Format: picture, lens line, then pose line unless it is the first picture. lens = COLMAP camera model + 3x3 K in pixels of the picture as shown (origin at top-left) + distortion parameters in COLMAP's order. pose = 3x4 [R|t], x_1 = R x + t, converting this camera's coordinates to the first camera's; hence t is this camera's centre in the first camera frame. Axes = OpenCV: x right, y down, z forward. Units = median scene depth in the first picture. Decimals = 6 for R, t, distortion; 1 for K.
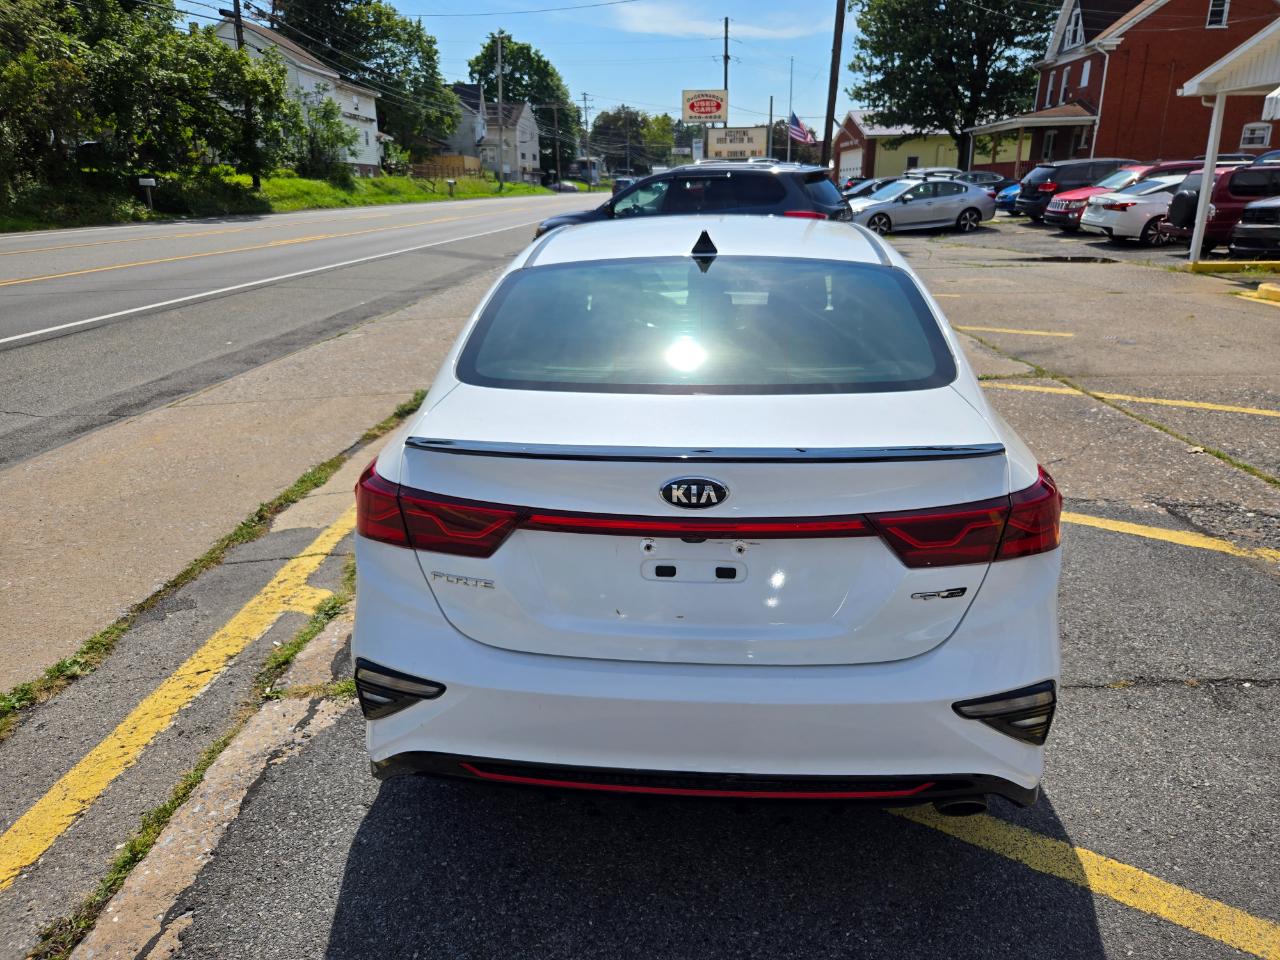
lens RADIAL K [[860.3, 0, 647.0], [0, 860.3, 475.8], [0, 0, 1]] dist [0.056466, -0.040003]
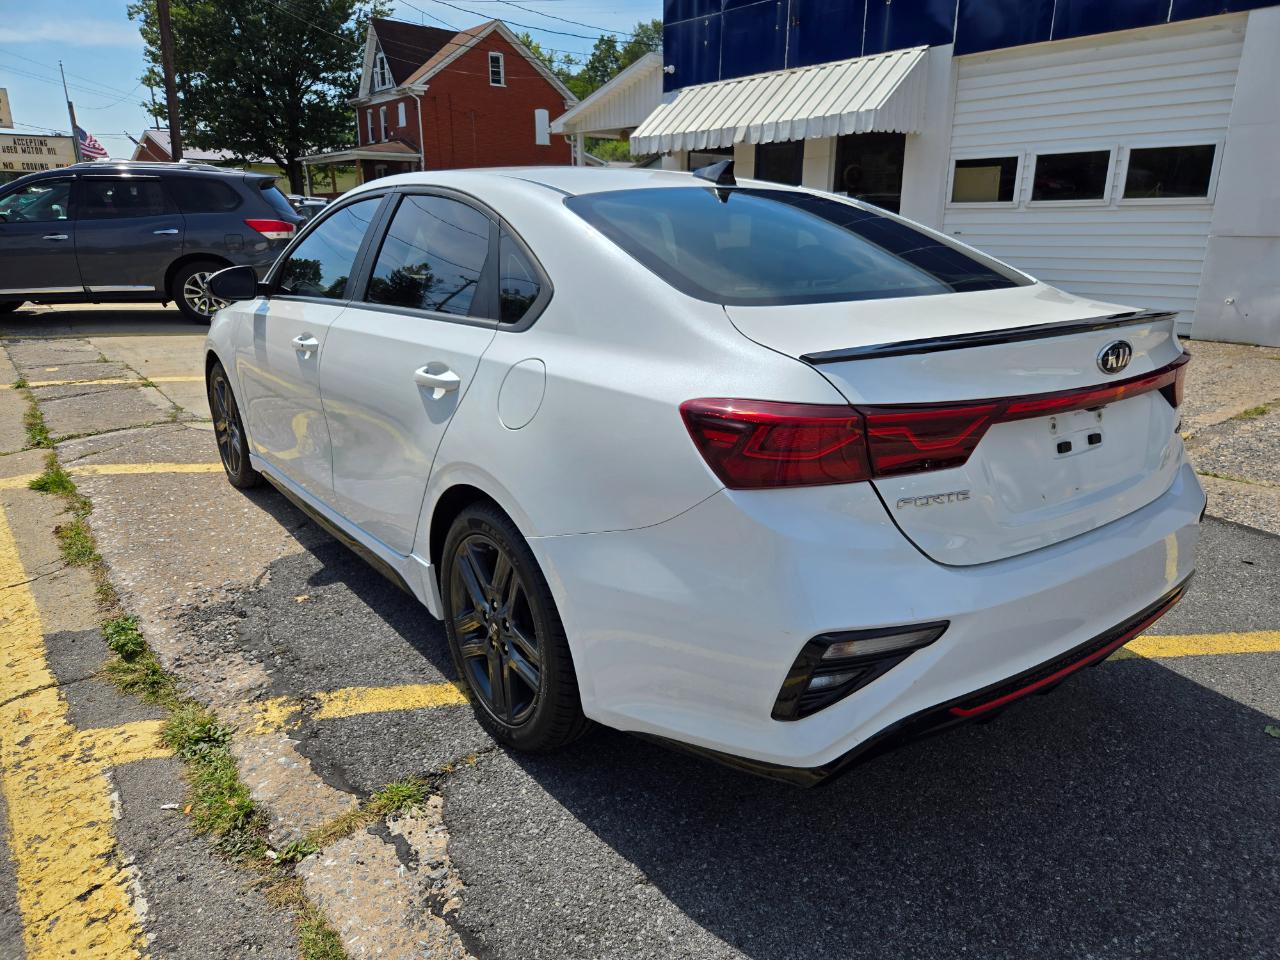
lens RADIAL K [[860.3, 0, 641.5], [0, 860.3, 484.8], [0, 0, 1]] dist [0.056466, -0.040003]
pose [[0.750857, -0.182137, 0.634855, -0.188165], [0.199231, 0.978909, 0.045209, 0.001586], [-0.629699, 0.092537, 0.771308, 0.097991]]
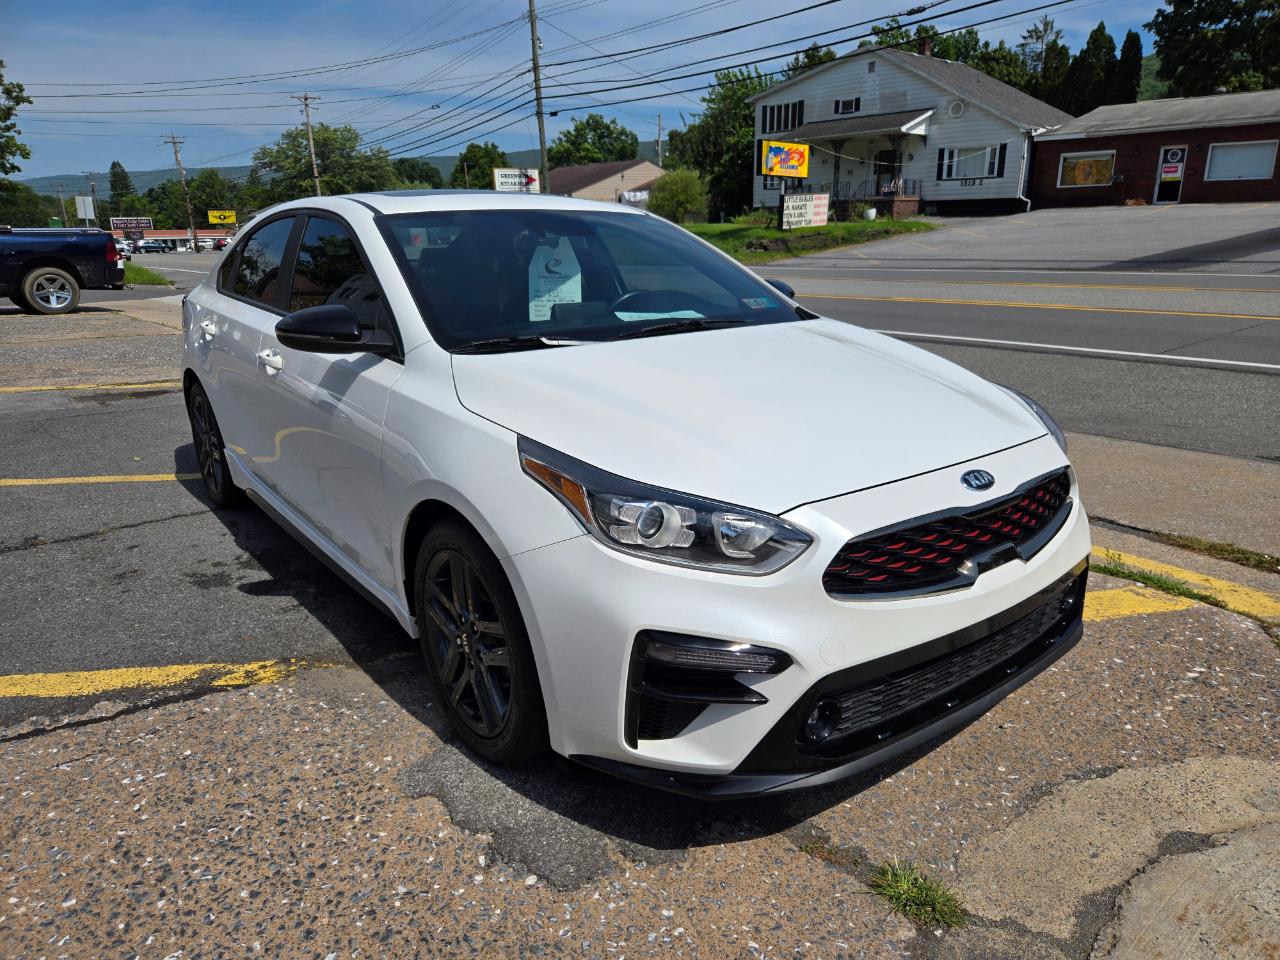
lens RADIAL K [[860.3, 0, 651.5], [0, 860.3, 486.4], [0, 0, 1]] dist [0.056466, -0.040003]
pose [[-0.738020, 0.213470, -0.640122, 0.240295], [-0.194533, 0.841055, 0.504761, -0.213674], [0.646129, 0.497048, -0.579189, 0.720959]]
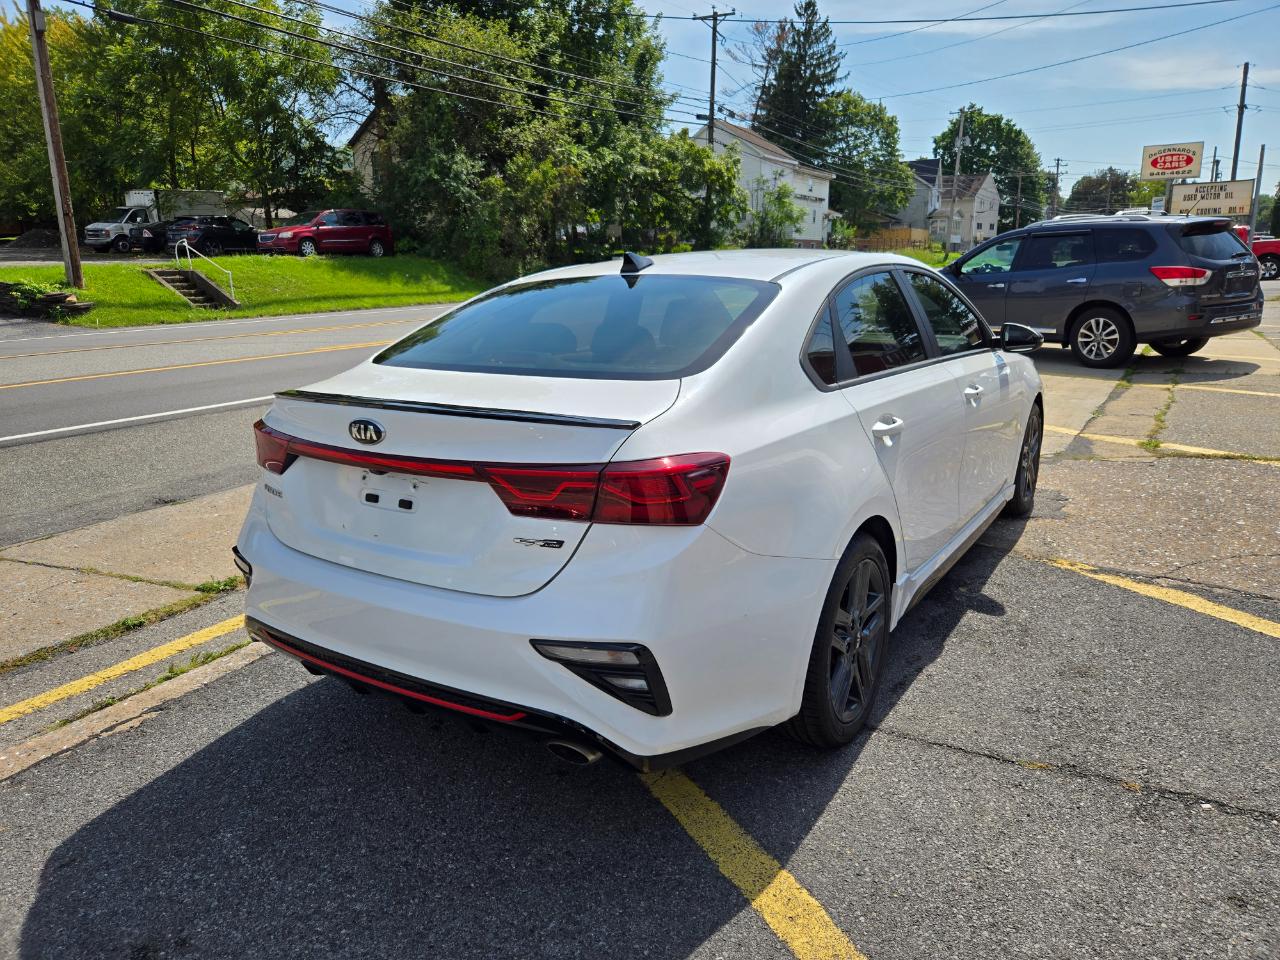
lens RADIAL K [[860.3, 0, 652.0], [0, 860.3, 463.1], [0, 0, 1]] dist [0.056466, -0.040003]
pose [[0.879466, 0.094263, -0.466534, 0.180230], [-0.136665, 0.988929, -0.057816, 0.014435], [0.455919, 0.114606, 0.882612, 0.011429]]
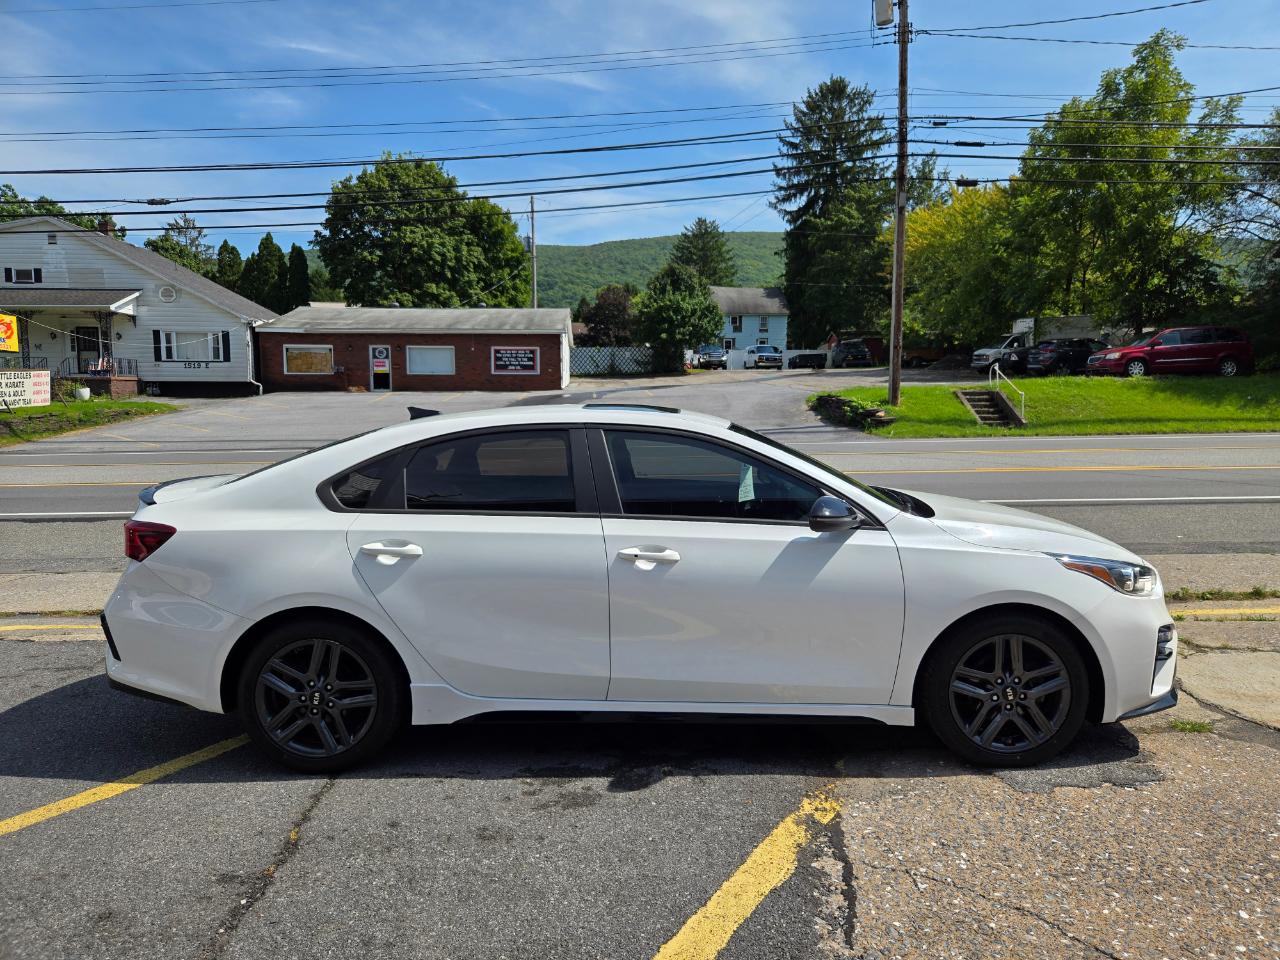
lens RADIAL K [[860.3, 0, 659.1], [0, 860.3, 480.2], [0, 0, 1]] dist [0.056466, -0.040003]
pose [[0.077617, 0.106399, -0.991290, 0.484800], [-0.312839, 0.946671, 0.077115, -0.117403], [0.946630, 0.304128, 0.106763, 0.362912]]
